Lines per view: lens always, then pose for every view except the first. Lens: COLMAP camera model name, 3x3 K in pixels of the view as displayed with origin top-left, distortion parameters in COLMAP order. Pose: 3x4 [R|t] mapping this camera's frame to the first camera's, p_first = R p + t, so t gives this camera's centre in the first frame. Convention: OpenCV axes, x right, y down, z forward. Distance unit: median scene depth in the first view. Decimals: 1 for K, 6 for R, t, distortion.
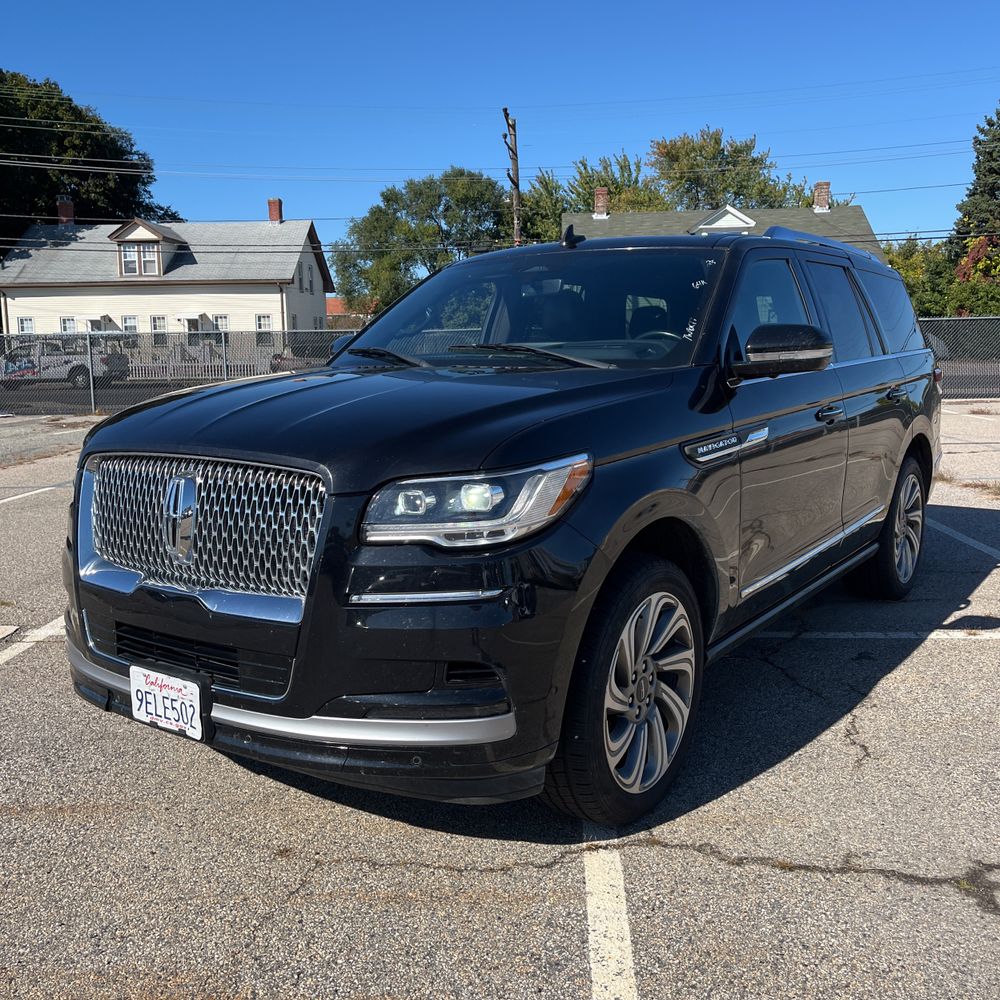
lens RADIAL K [[1000.8, 0, 504.6], [0, 1000.8, 543.7], [0, 0, 1]] dist [0.045172, -0.026744]
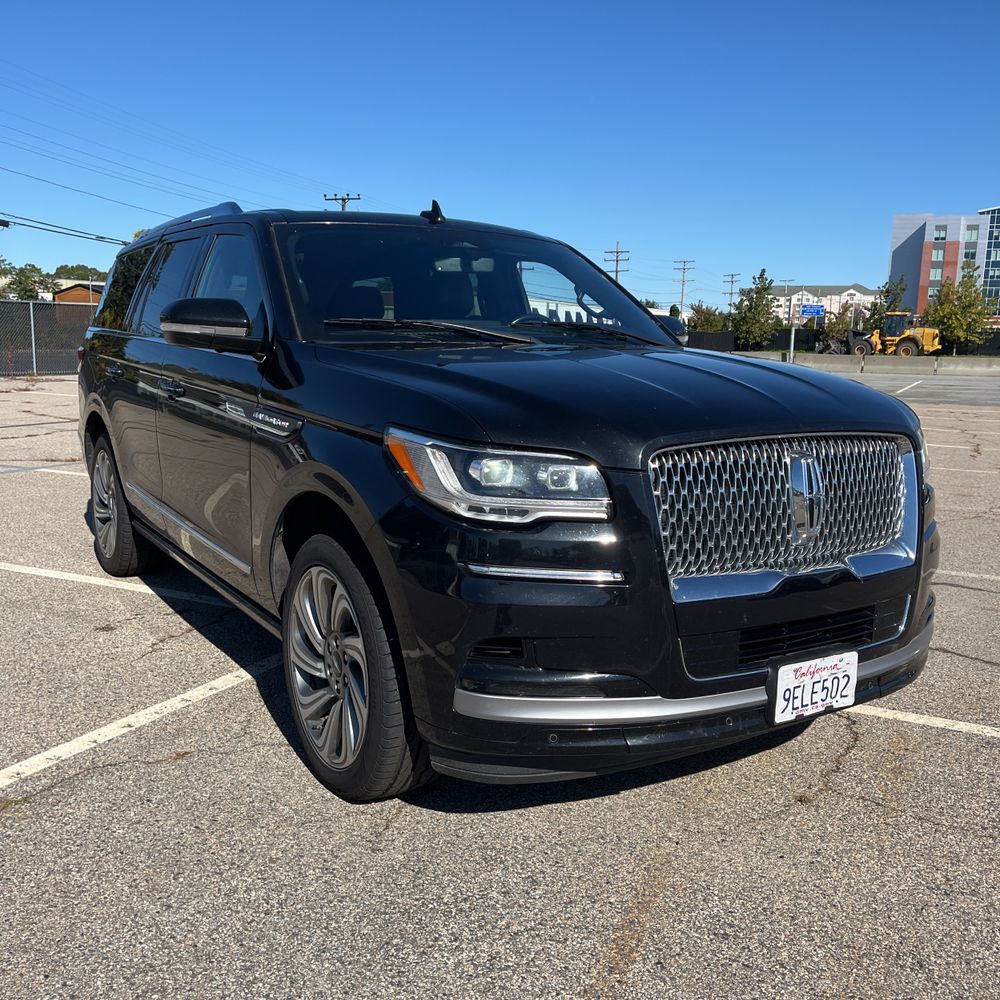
lens RADIAL K [[1000.8, 0, 504.6], [0, 1000.8, 543.7], [0, 0, 1]] dist [0.045172, -0.026744]
pose [[0.380097, -0.171114, 0.908981, -1.304241], [0.153440, 0.980787, 0.120470, -0.143207], [-0.912131, 0.093684, 0.399050, 0.859772]]
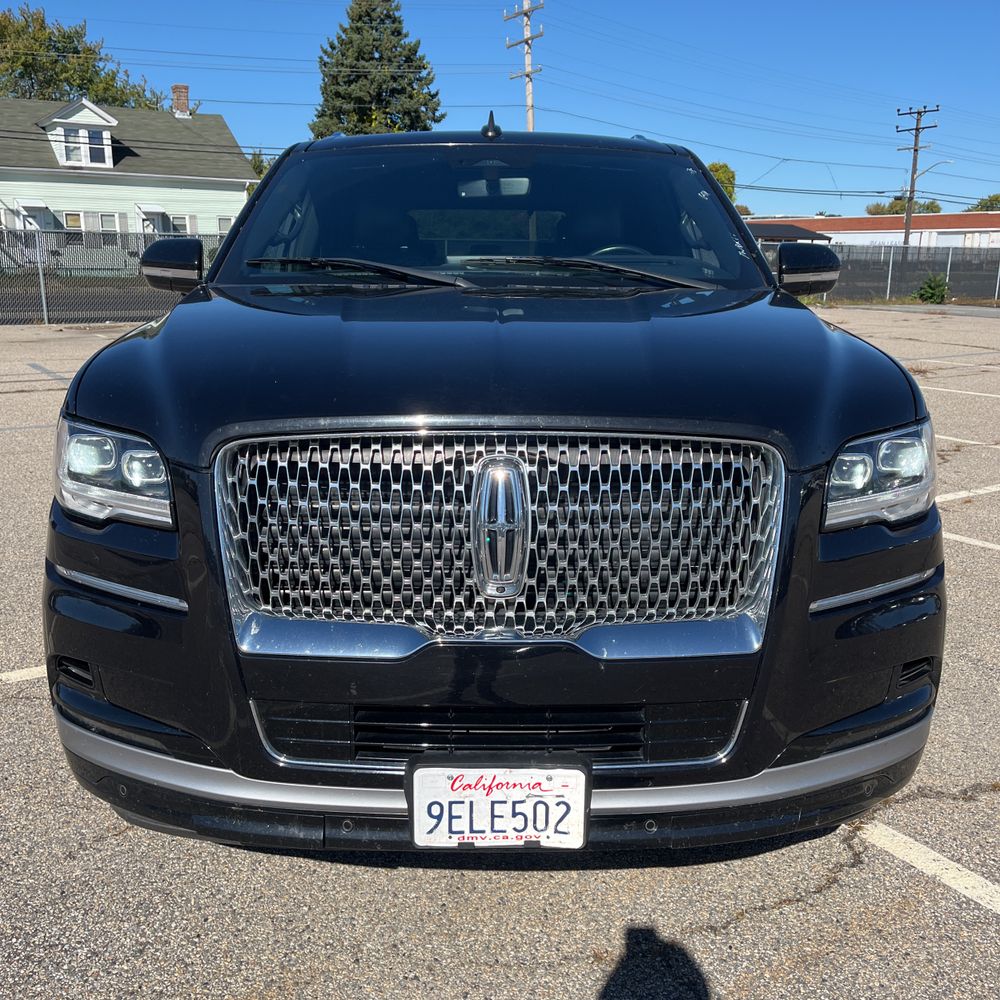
lens RADIAL K [[1000.8, 0, 504.6], [0, 1000.8, 543.7], [0, 0, 1]] dist [0.045172, -0.026744]
pose [[0.813463, -0.144166, 0.563466, -0.669626], [0.098744, 0.988961, 0.110477, -0.085595], [-0.573173, -0.034230, 0.818719, 0.457803]]
